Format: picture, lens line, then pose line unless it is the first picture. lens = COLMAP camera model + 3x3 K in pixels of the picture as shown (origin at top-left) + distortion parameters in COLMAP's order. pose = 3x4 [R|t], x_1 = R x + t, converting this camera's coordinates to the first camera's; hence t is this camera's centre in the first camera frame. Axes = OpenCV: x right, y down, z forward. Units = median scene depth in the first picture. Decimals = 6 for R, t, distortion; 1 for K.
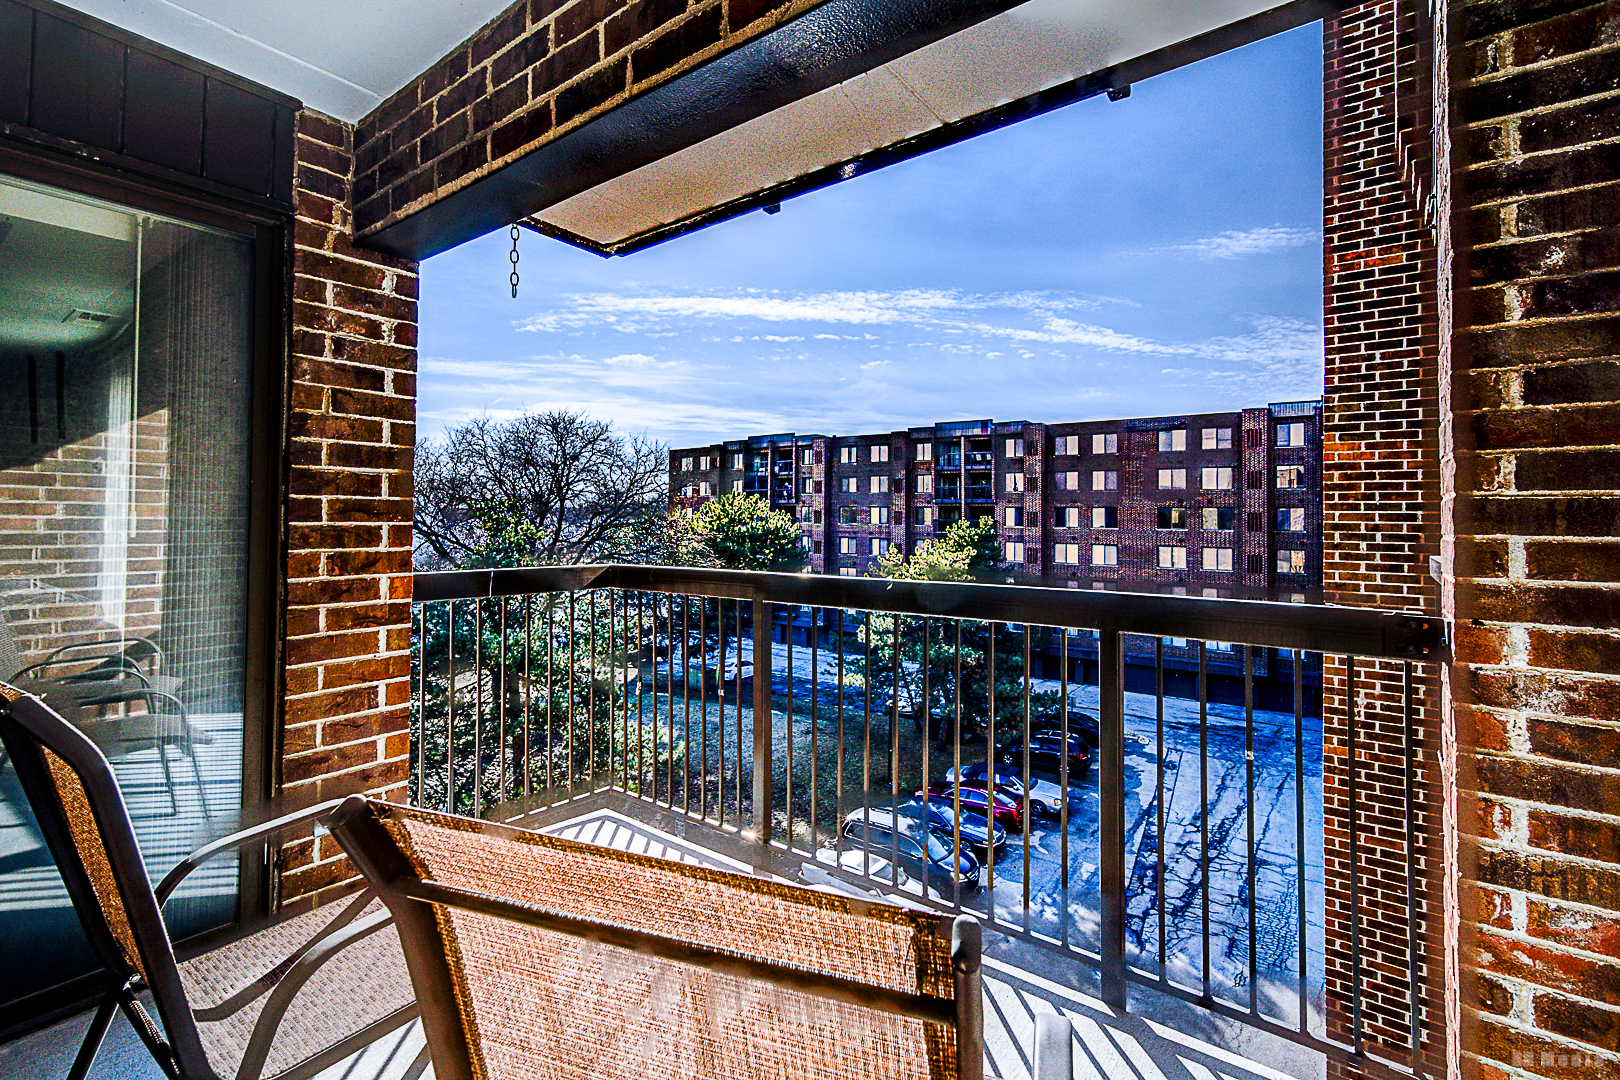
lens RADIAL K [[720.1, 0, 807.1], [0, 720.1, 526.5], [0, 0, 1]] dist [0.001140, 0.000039]
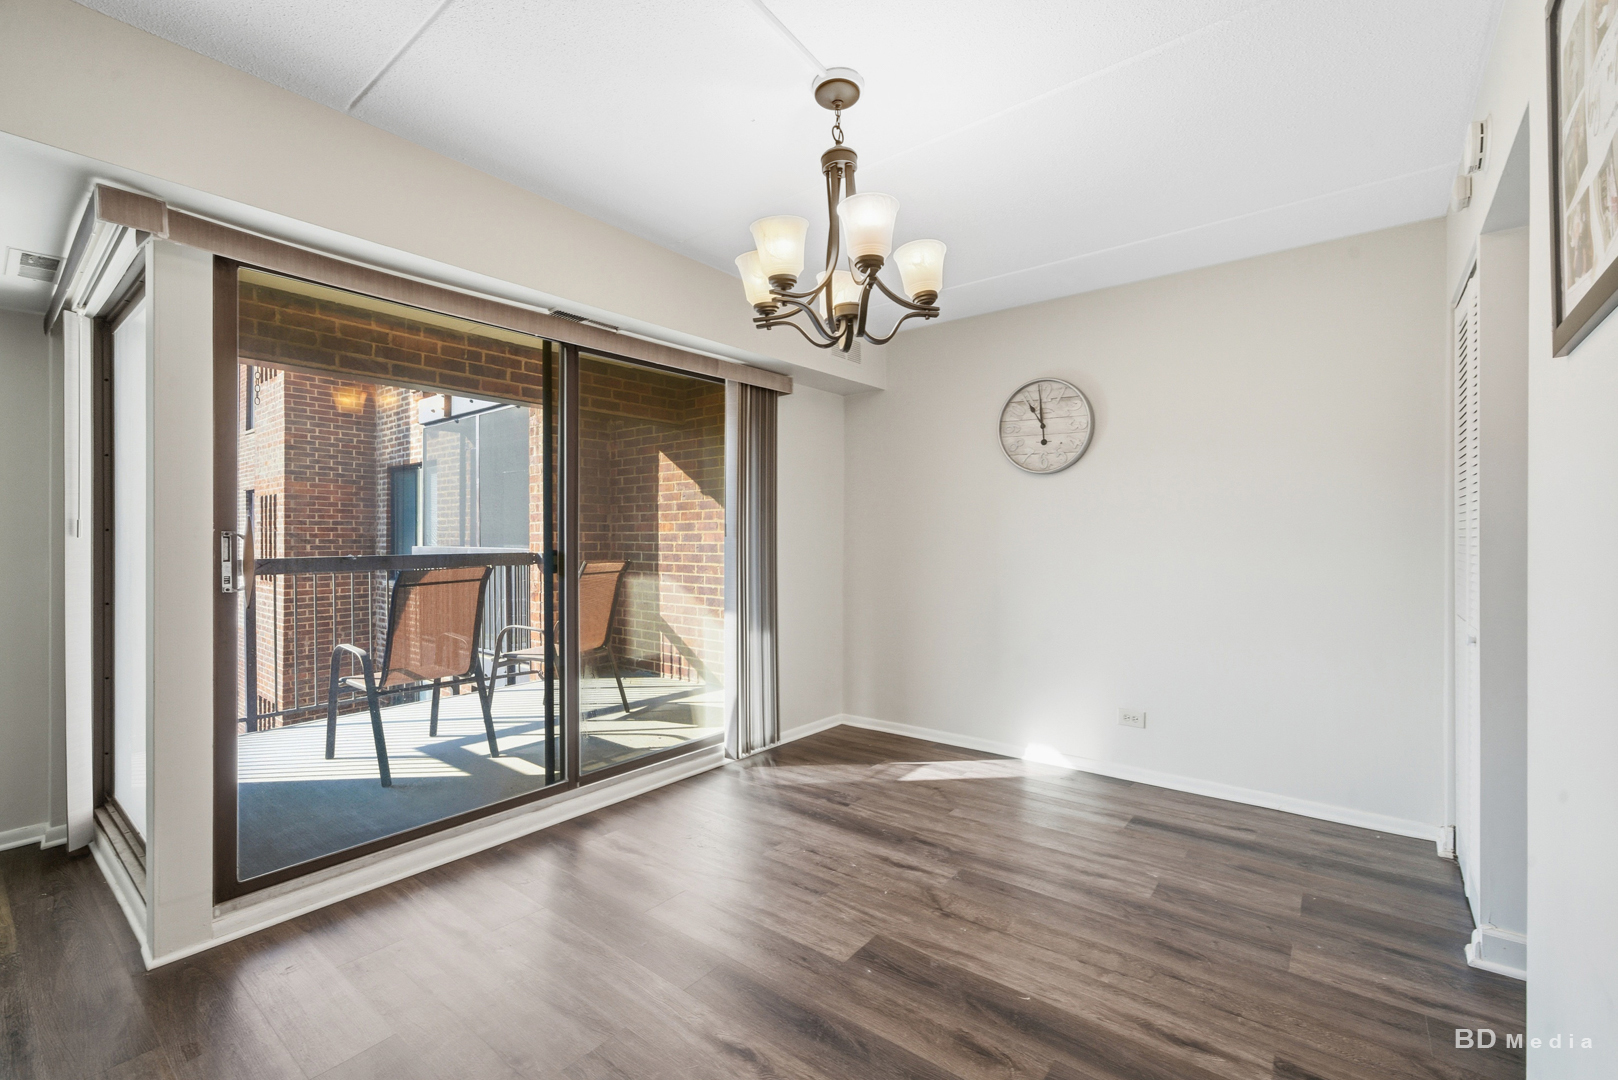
lens RADIAL K [[719.2, 0, 804.2], [0, 719.2, 540.3], [0, 0, 1]] dist [0.001140, 0.000039]
pose [[0.037749, -0.000006, 0.999287, -0.809385], [0.009446, 0.999955, -0.000351, 0.023450], [-0.999243, 0.009452, 0.037747, -0.172760]]
